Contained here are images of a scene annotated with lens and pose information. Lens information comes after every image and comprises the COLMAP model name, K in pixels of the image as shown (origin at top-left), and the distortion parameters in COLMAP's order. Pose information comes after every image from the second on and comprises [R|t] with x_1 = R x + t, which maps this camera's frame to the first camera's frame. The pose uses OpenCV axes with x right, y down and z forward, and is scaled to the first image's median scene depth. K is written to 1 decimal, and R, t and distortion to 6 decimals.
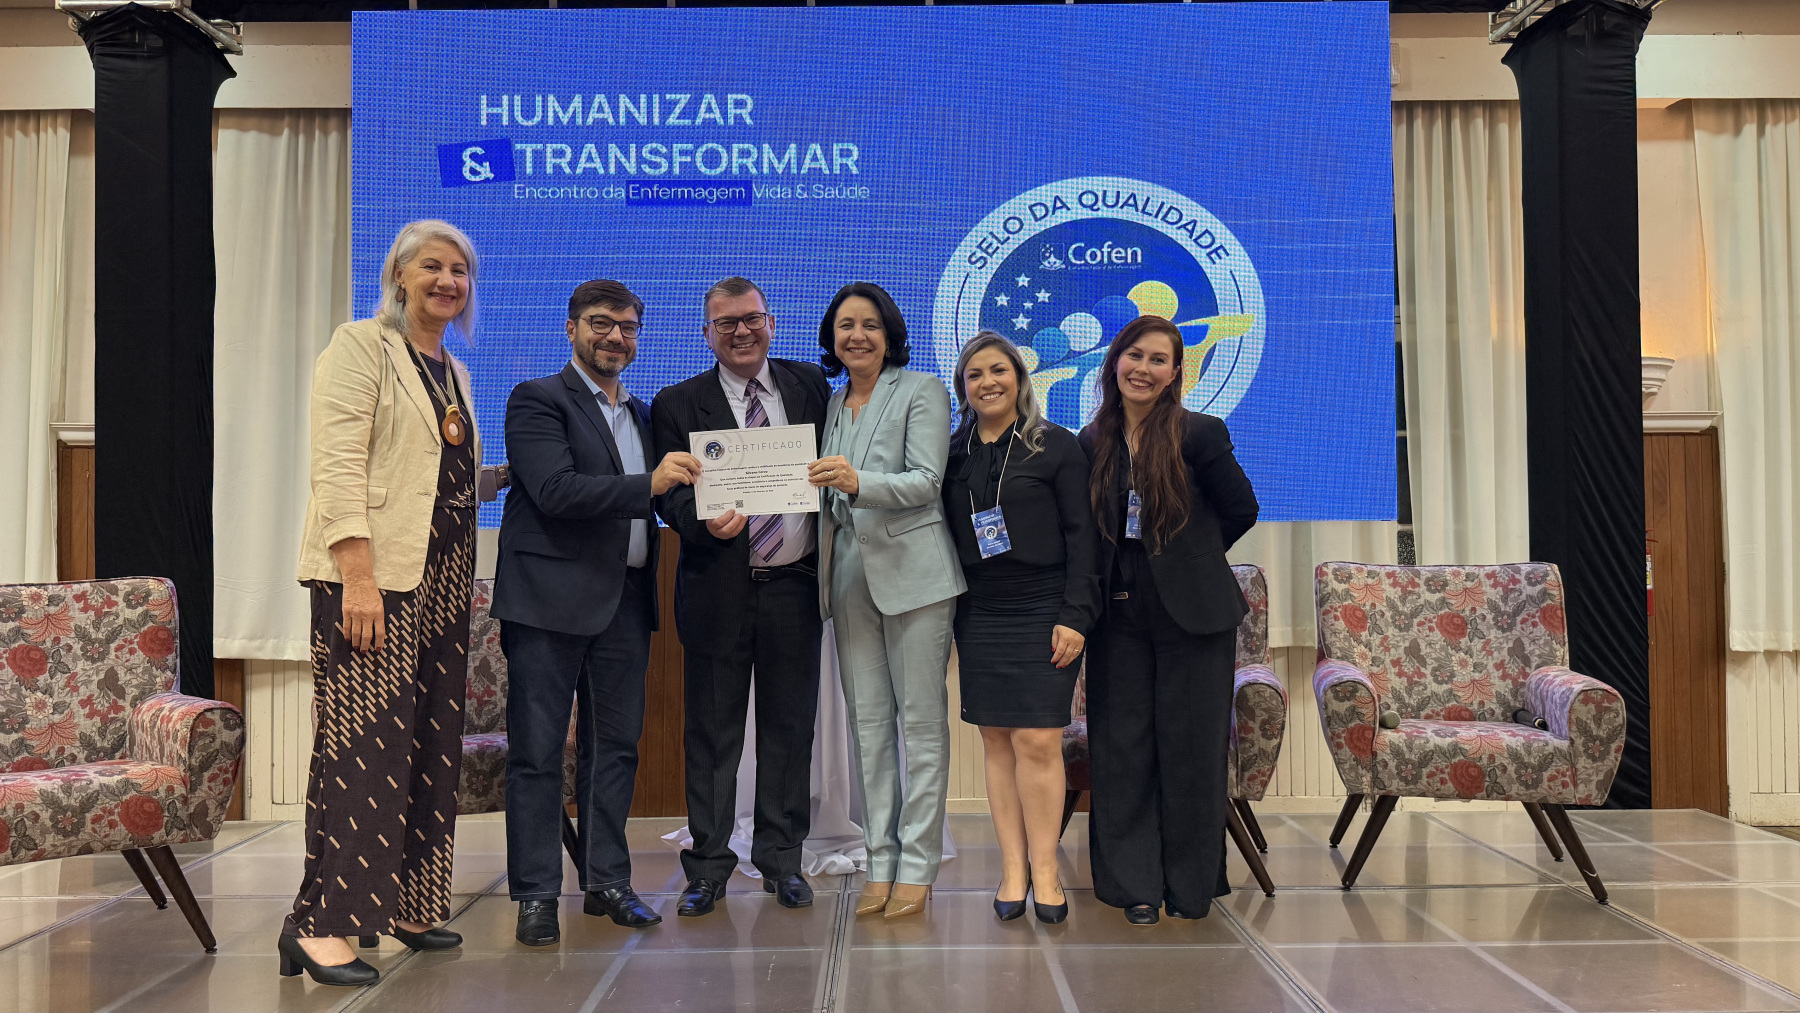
lens RADIAL K [[1226.0, 0, 900.3], [0, 1226.0, 517.3], [0, 0, 1]] dist [0.052405, -0.043751]
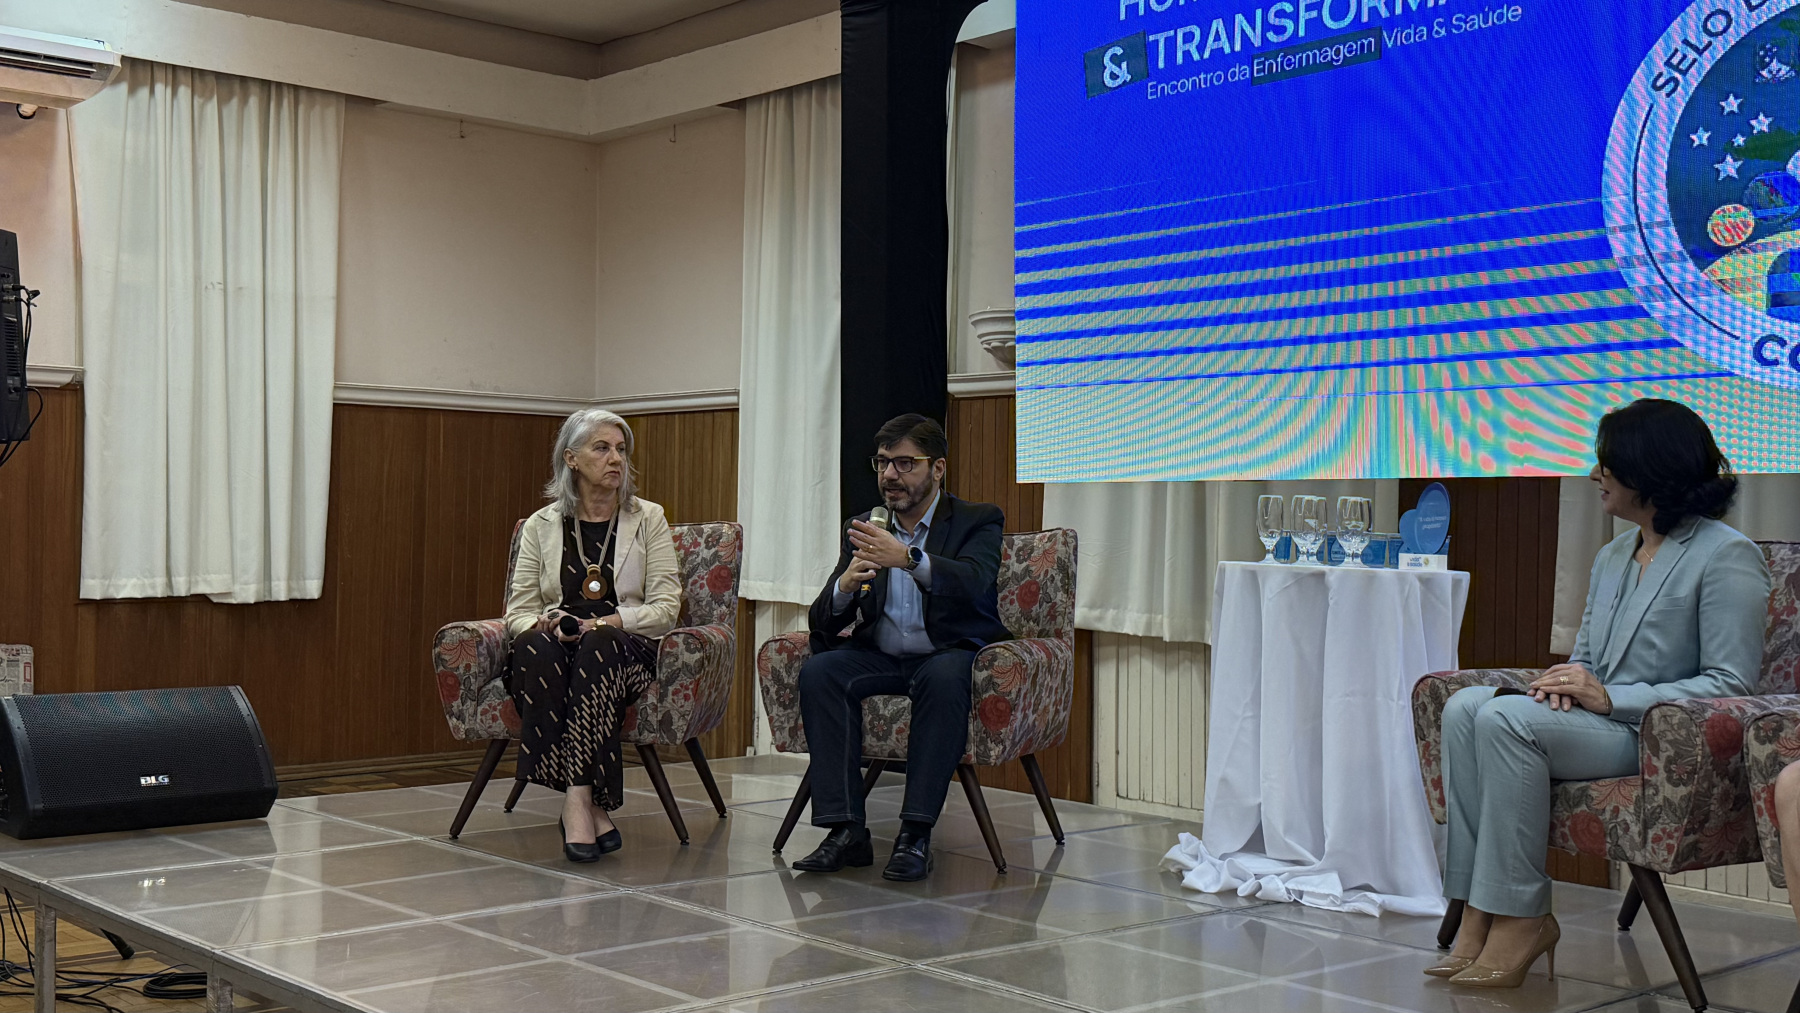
lens RADIAL K [[1969.7, 0, 901.3], [0, 1969.7, 497.2], [0, 0, 1]] dist [0.208669, -0.523312]
pose [[0.649233, 0.006189, -0.760565, 0.635389], [0.000499, 0.999963, 0.008563, 0.008286], [0.760590, -0.005939, 0.649206, -0.038092]]
